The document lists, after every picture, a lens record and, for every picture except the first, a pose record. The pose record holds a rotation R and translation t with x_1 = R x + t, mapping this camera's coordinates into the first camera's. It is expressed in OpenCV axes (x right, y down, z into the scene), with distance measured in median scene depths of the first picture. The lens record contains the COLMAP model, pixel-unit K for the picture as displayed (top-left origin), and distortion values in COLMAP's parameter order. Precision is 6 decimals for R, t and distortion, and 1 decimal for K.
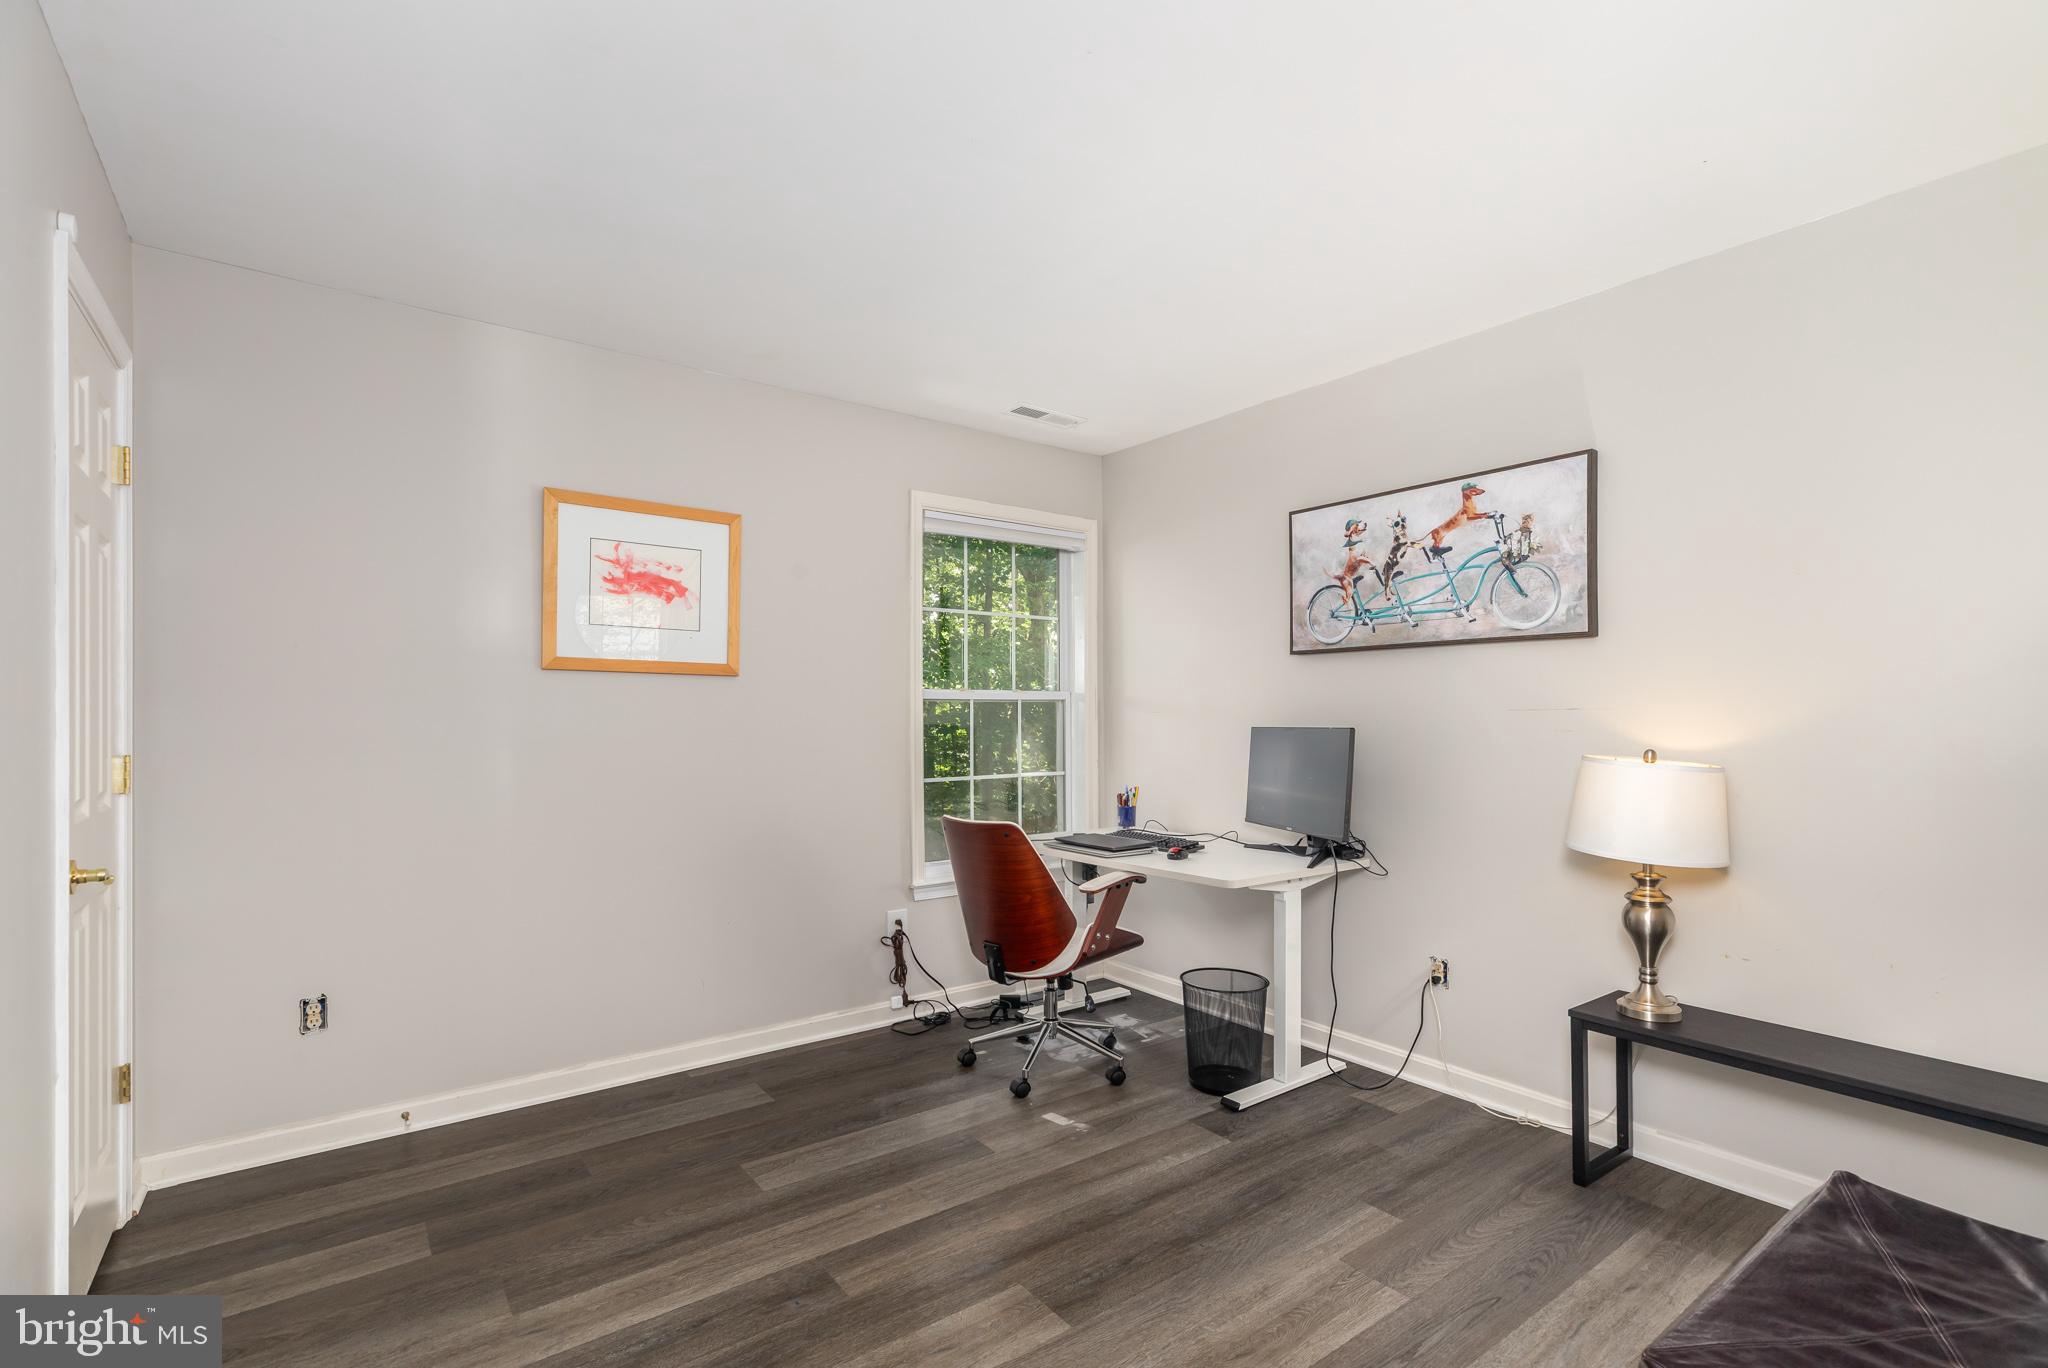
lens RADIAL K [[954.2, 0, 1020.2], [0, 954.2, 712.2], [0, 0, 1]] dist [-0.000406, -0.000044]
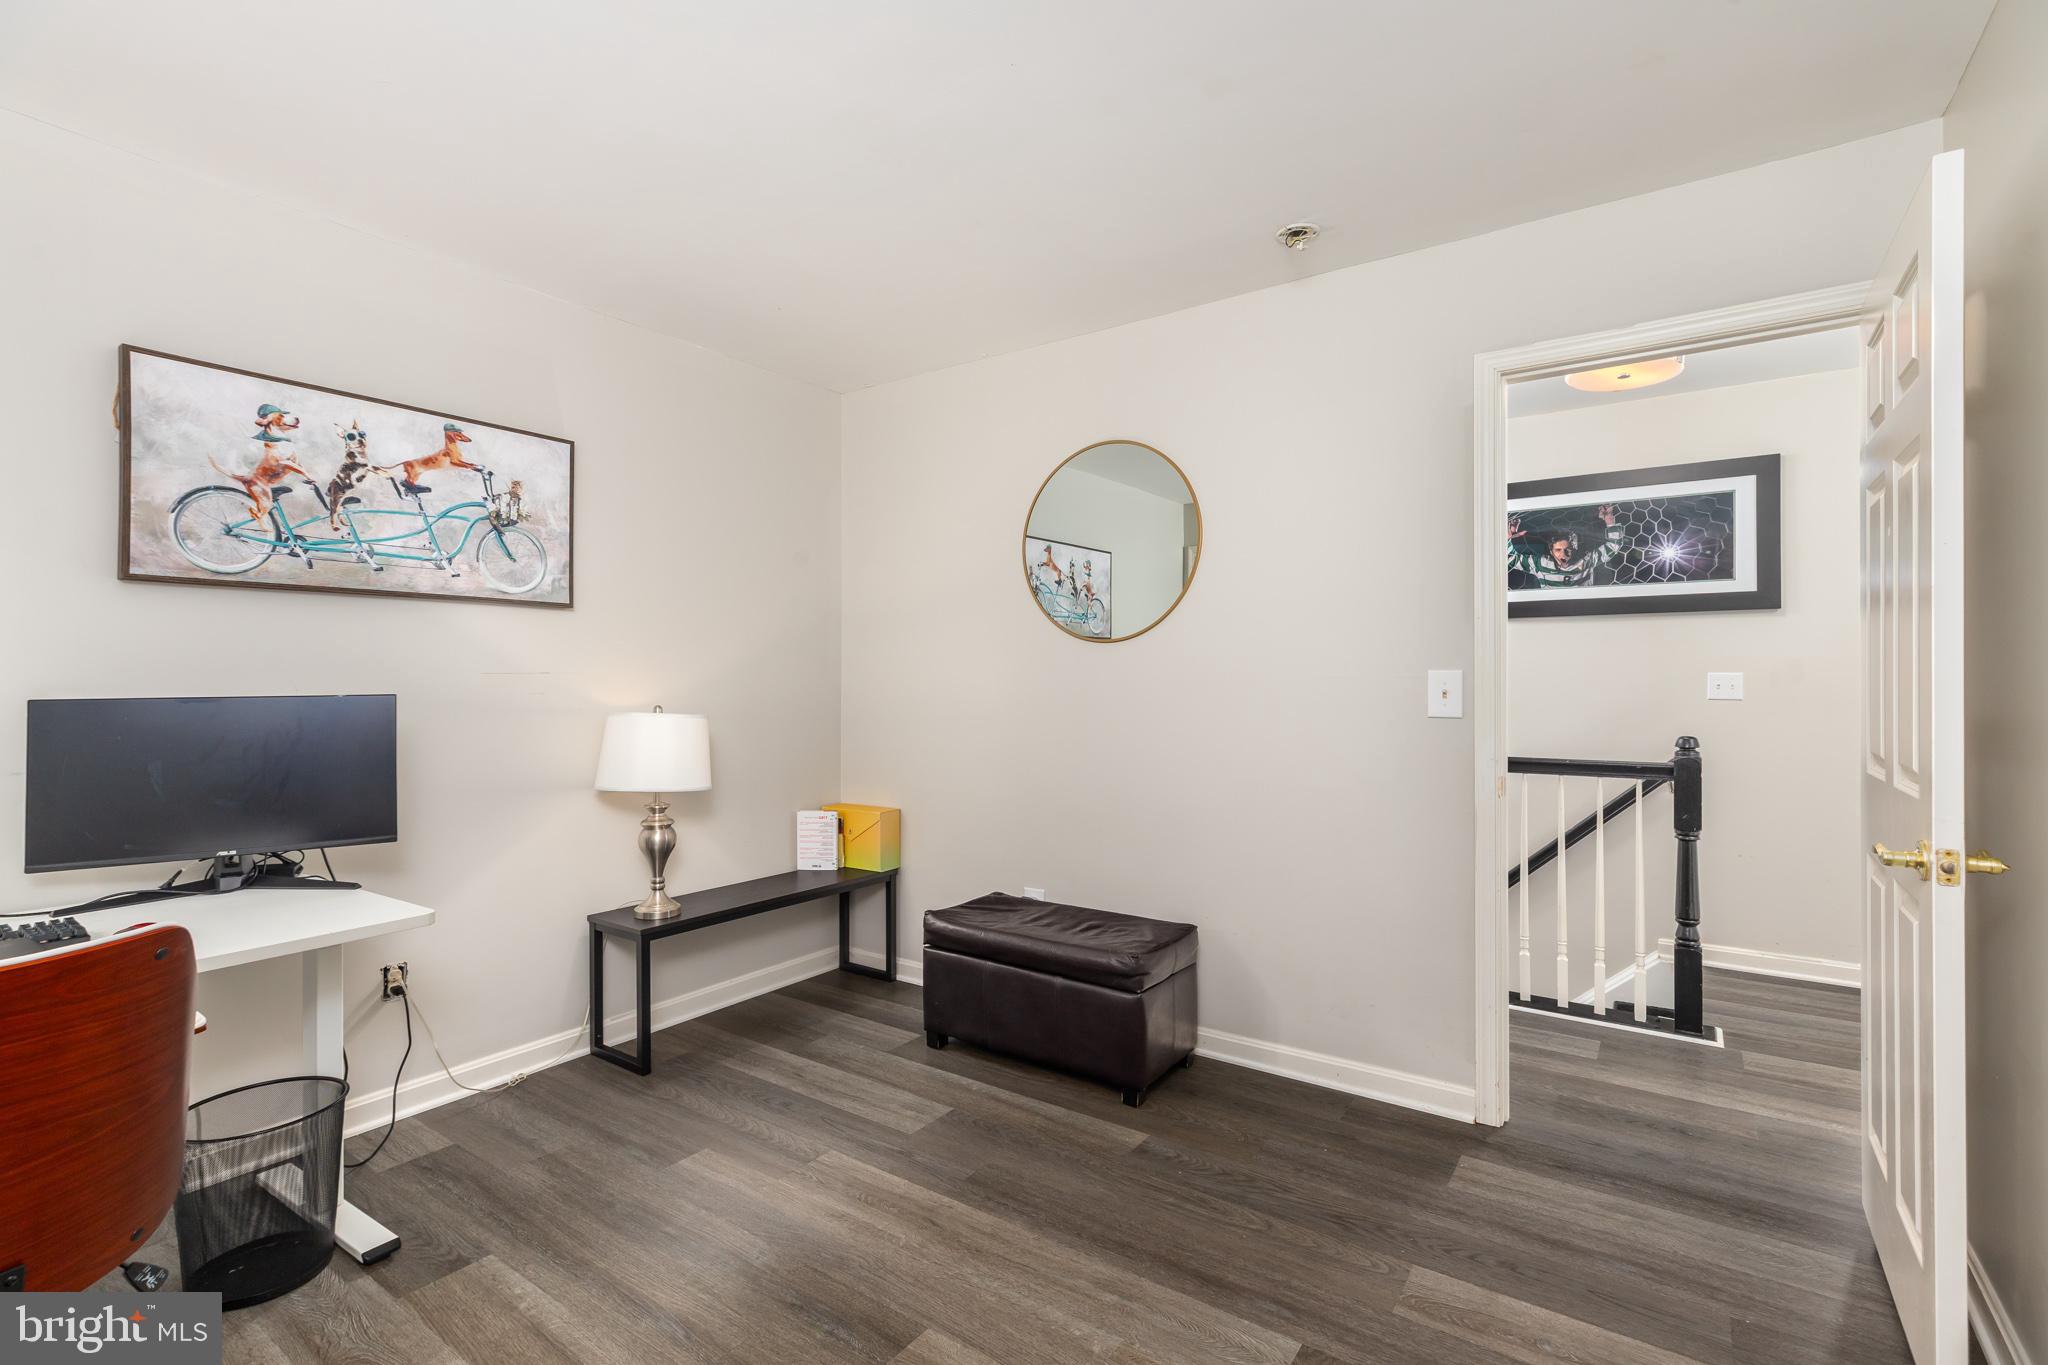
lens RADIAL K [[905.9, 0, 1017.5], [0, 905.9, 670.8], [0, 0, 1]] dist [-0.001017, -0.000278]
pose [[-0.307582, 0.007176, 0.951495, -0.511252], [-0.004483, 0.999950, -0.008991, 0.001087], [-0.951511, -0.007031, -0.307534, 0.736979]]
